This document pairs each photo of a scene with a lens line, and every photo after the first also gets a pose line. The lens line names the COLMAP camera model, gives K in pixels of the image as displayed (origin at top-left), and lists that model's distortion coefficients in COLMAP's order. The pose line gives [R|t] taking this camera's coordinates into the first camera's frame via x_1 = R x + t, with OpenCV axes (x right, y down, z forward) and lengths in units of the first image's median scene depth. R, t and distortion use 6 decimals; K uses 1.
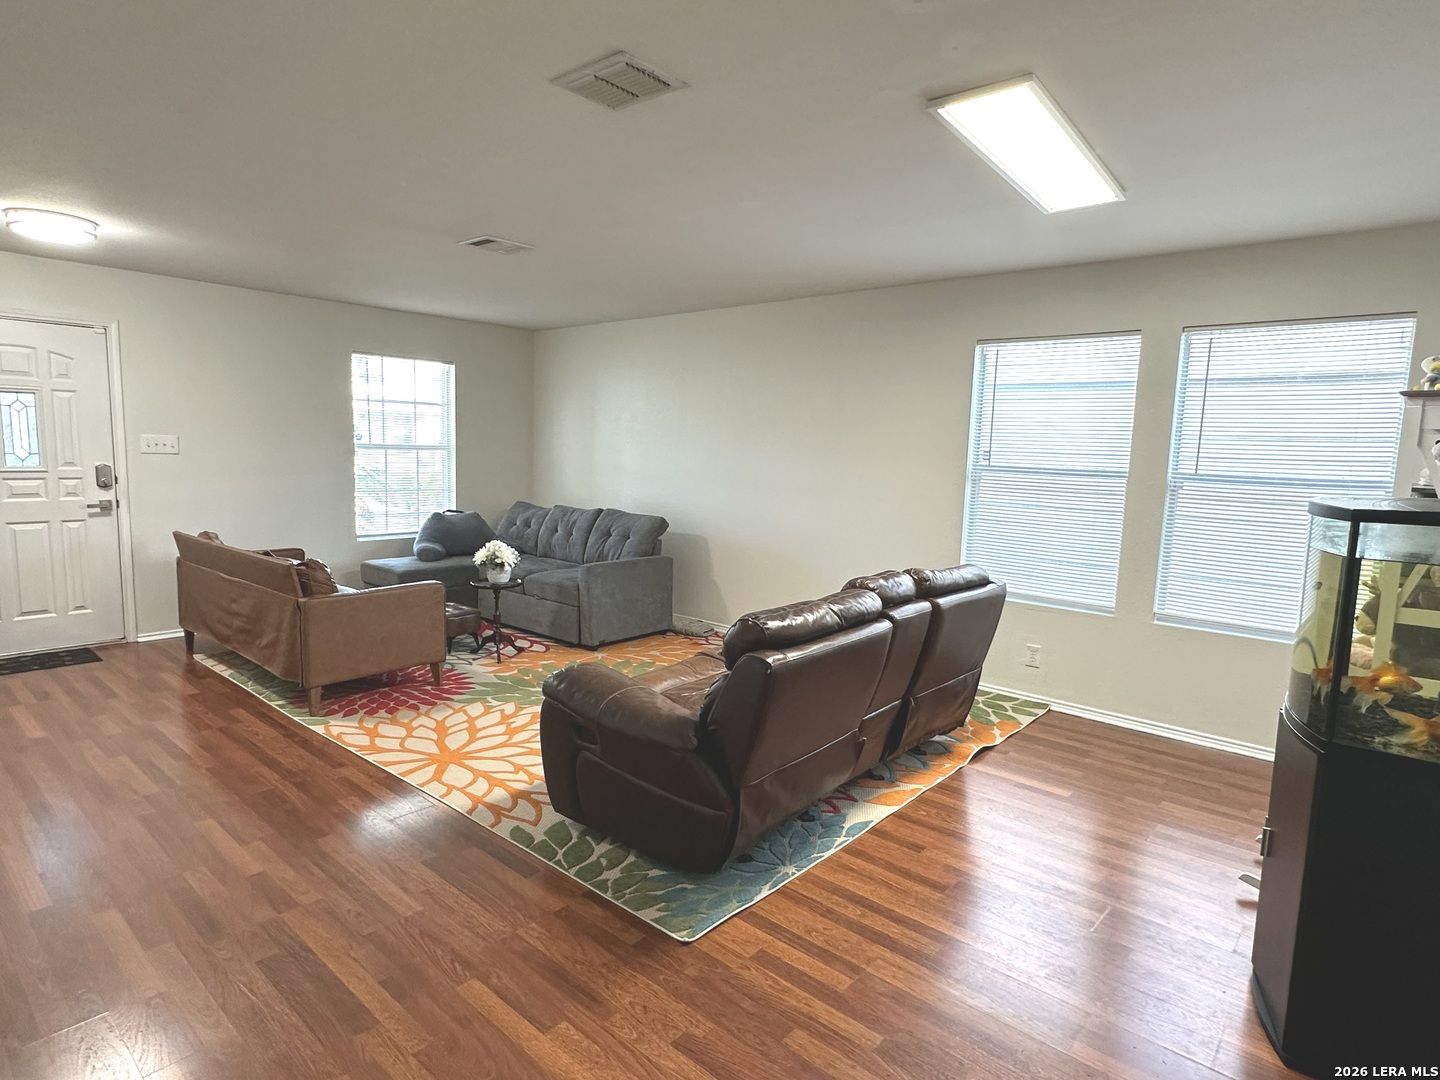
lens RADIAL K [[795.7, 0, 720.5], [0, 795.7, 540.9], [0, 0, 1]] dist [-0.001847, -0.000797]
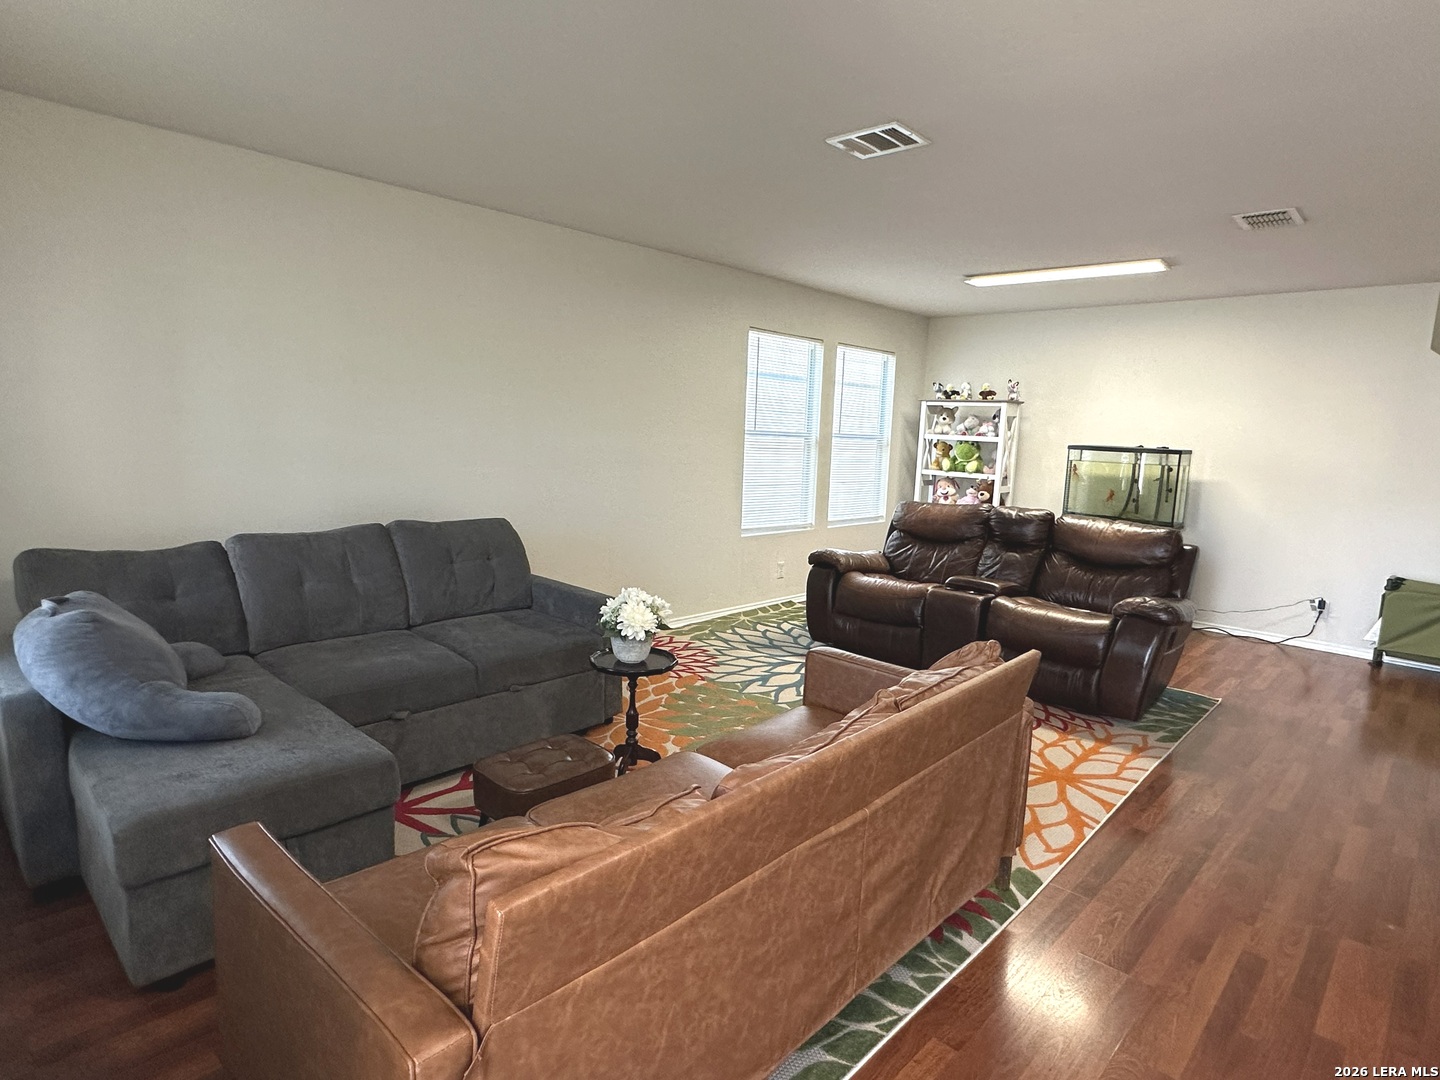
lens RADIAL K [[795.7, 0, 721.8], [0, 795.7, 539.5], [0, 0, 1]] dist [-0.001847, -0.000797]
pose [[0.040599, -0.165104, 0.985440, -1.249999], [0.081752, 0.983496, 0.161410, -0.179302], [-0.995825, 0.074008, 0.053426, 1.359402]]
